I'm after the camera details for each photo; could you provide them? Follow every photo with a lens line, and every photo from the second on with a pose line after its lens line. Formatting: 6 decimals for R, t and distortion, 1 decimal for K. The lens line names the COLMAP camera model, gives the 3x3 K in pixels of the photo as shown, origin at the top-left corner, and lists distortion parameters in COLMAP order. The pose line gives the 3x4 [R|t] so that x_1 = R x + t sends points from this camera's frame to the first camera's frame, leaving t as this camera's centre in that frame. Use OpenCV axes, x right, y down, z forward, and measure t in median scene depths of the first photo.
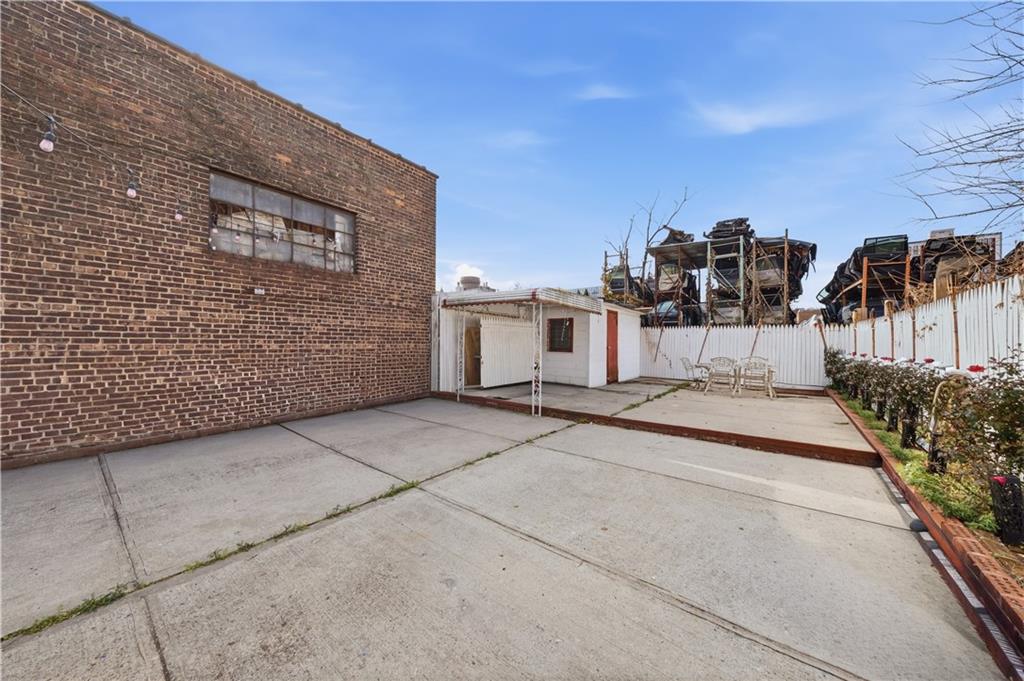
lens RADIAL K [[344.2, 0, 511.7], [0, 344.2, 340.0], [0, 0, 1]] dist [-0.001472, -0.000065]
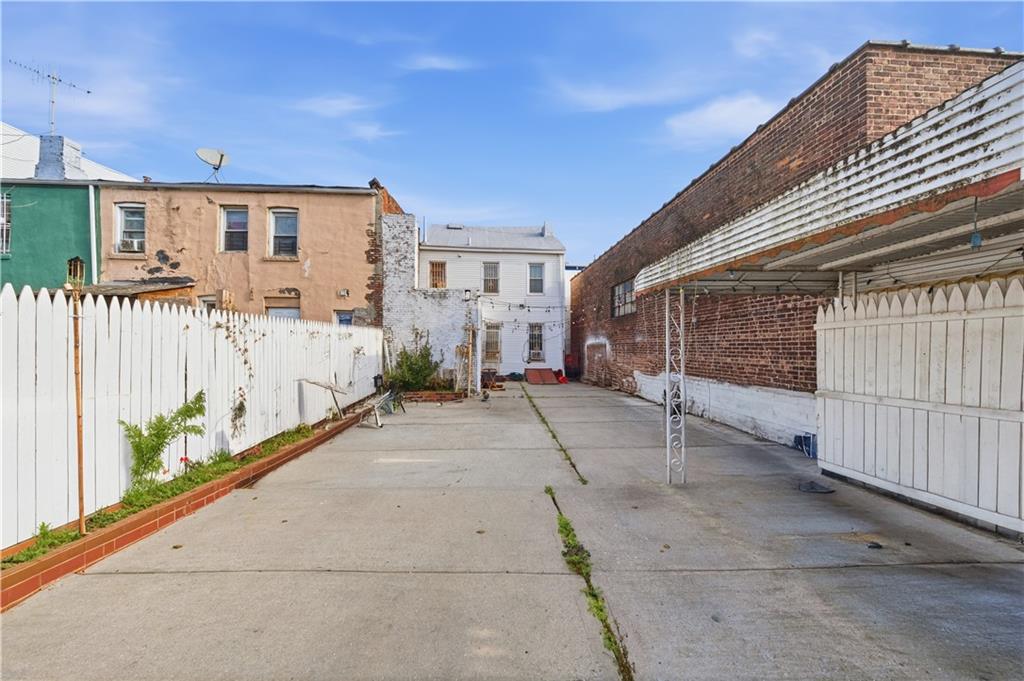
lens RADIAL K [[344.2, 0, 507.9], [0, 344.2, 347.3], [0, 0, 1]] dist [-0.001472, -0.000065]
pose [[-0.756506, -0.003857, -0.653975, 0.534187], [0.002110, 0.999963, -0.008338, -0.010463], [0.653983, -0.007688, -0.756470, 1.028994]]
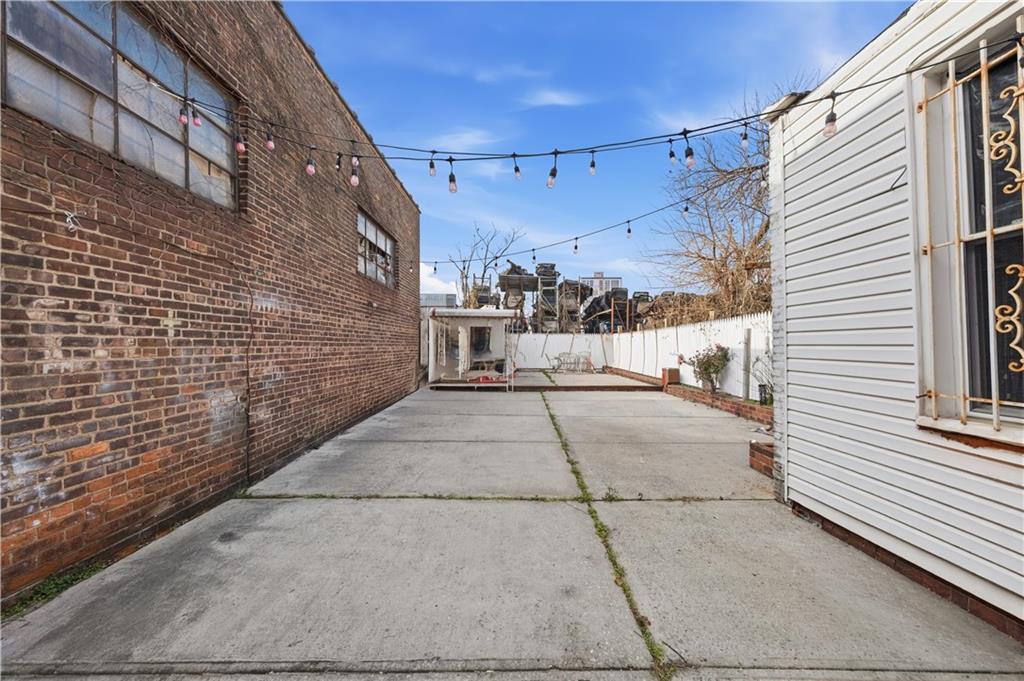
lens RADIAL K [[344.2, 0, 506.5], [0, 344.2, 339.0], [0, 0, 1]] dist [-0.001472, -0.000065]
pose [[0.792605, 0.001769, 0.609733, -0.727997], [0.003212, 0.999970, -0.007077, -0.005515], [-0.609727, 0.007568, 0.792576, -0.173120]]
